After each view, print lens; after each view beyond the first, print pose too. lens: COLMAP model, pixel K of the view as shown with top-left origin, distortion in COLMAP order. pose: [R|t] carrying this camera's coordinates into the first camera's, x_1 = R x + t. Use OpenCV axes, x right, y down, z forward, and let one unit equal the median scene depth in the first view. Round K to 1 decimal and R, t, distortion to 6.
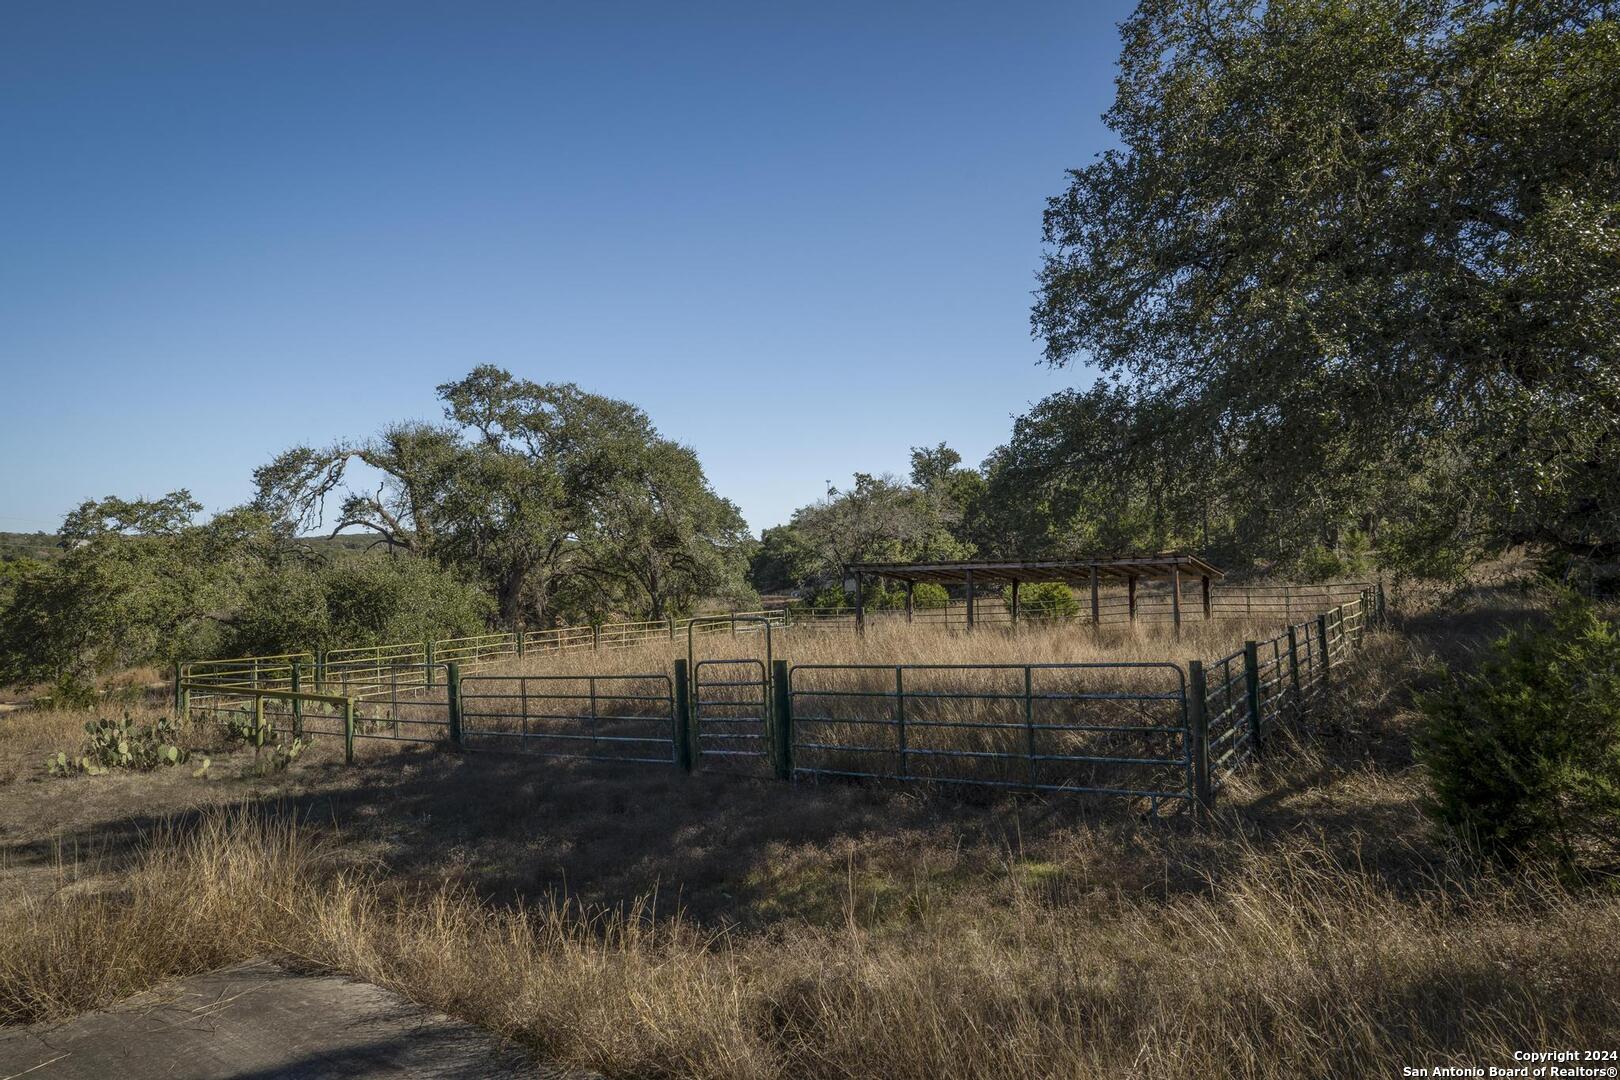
lens RADIAL K [[997.5, 0, 814.2], [0, 997.5, 544.1], [0, 0, 1]] dist [-0.002869, 0.002424]
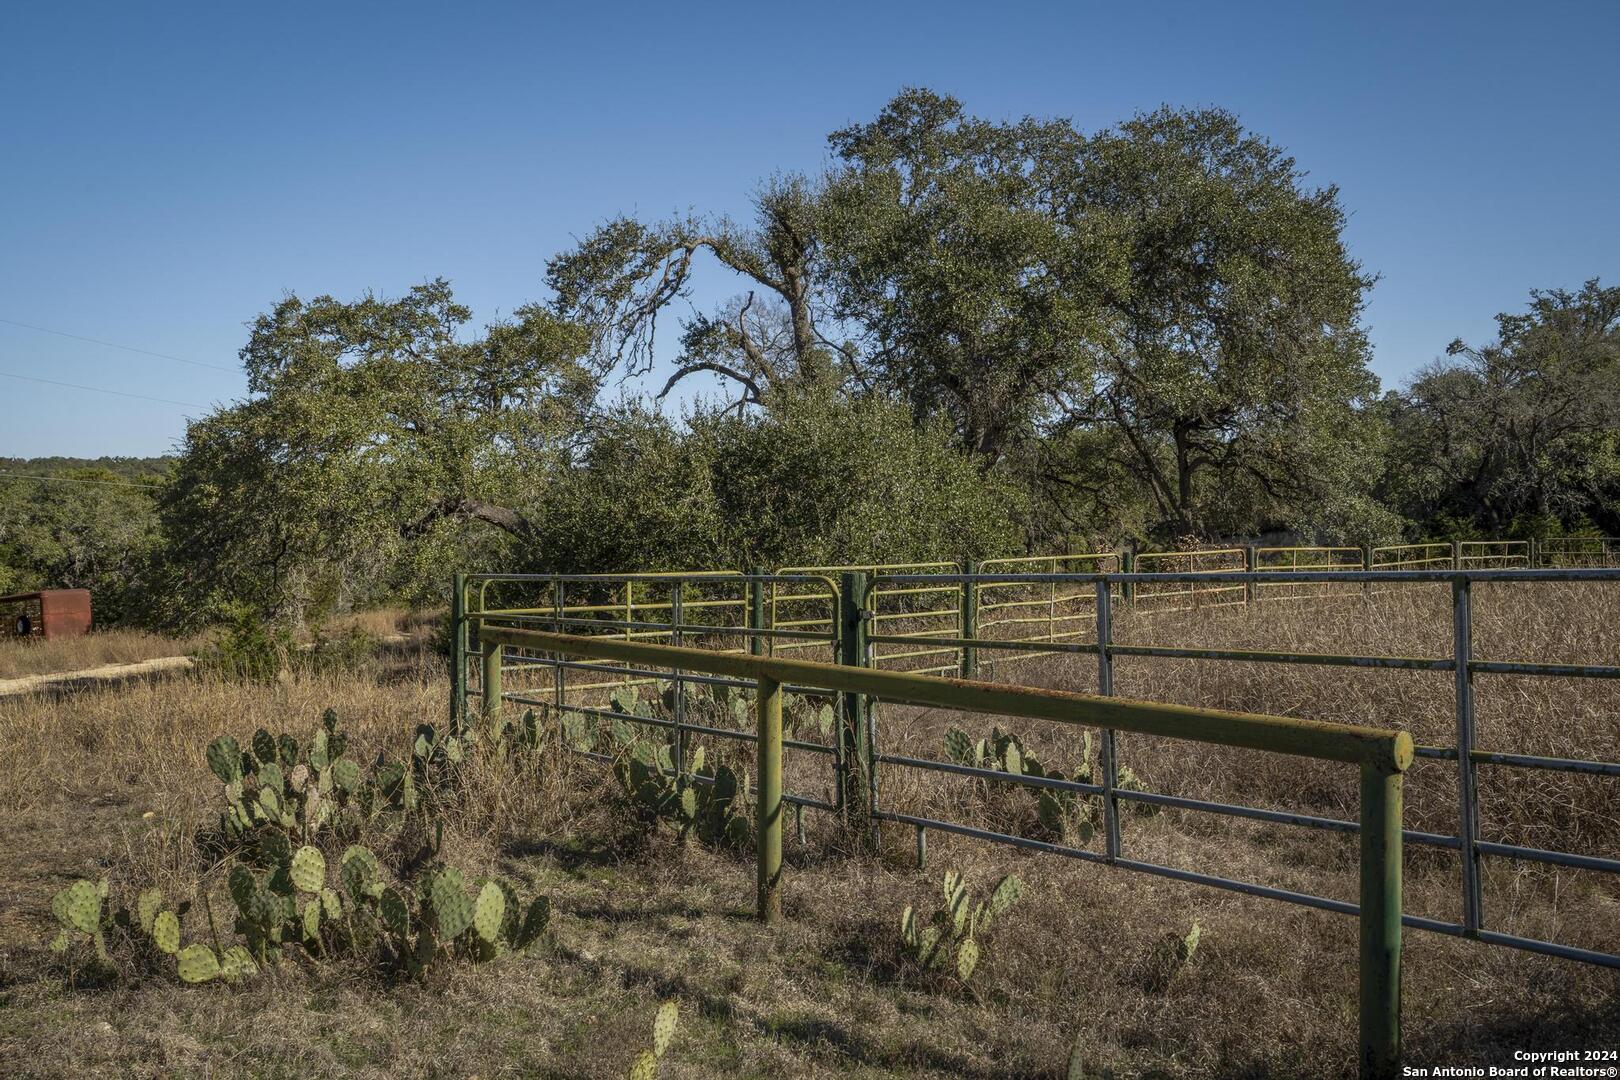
lens RADIAL K [[1313.9, 0, 808.5], [0, 1313.9, 539.5], [0, 0, 1]] dist [0.011814, -0.002898]
pose [[0.962784, 0.024458, -0.269162, -0.234816], [-0.013679, 0.999030, 0.041850, 0.051905], [0.269925, -0.036611, 0.962185, 0.347457]]
